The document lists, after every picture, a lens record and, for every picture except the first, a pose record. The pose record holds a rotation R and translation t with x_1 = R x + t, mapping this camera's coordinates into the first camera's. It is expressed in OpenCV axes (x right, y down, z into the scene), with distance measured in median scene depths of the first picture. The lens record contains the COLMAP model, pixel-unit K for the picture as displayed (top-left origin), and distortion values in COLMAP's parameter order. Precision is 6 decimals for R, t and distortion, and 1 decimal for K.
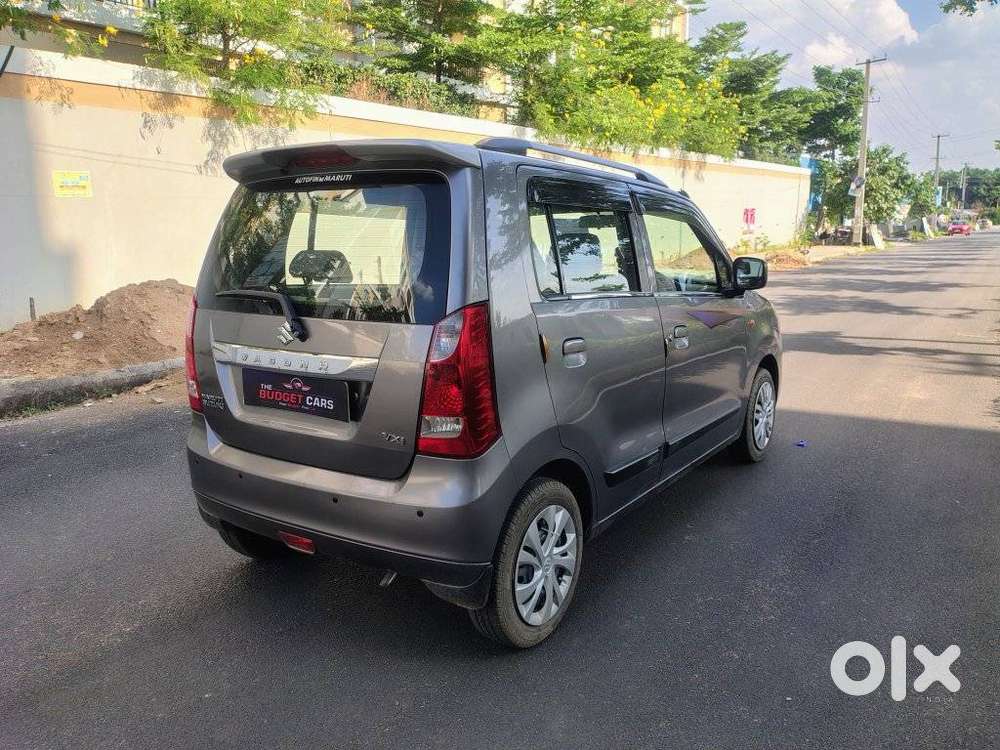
lens RADIAL K [[778.1, 0, 491.2], [0, 778.1, 373.9], [0, 0, 1]] dist [0.057476, -0.092855]
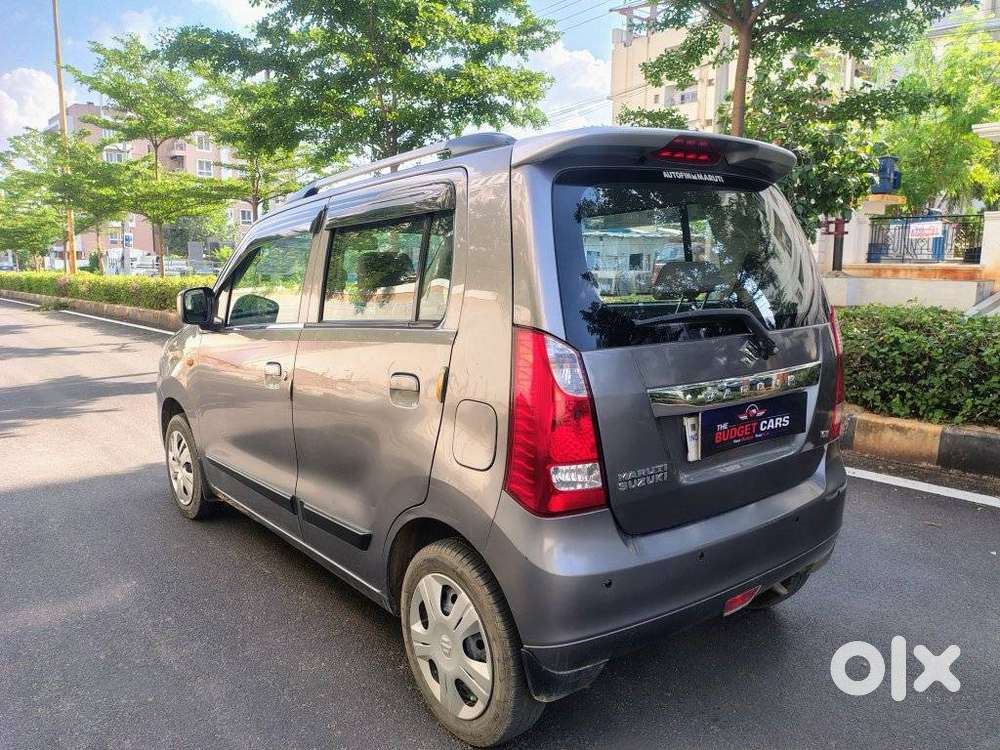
lens RADIAL K [[778.1, 0, 493.2], [0, 778.1, 370.8], [0, 0, 1]] dist [0.057476, -0.092855]
pose [[0.276375, -0.120340, 0.953486, -0.125438], [0.178200, 0.981342, 0.072203, -0.015802], [-0.944384, 0.149956, 0.292663, 0.110457]]
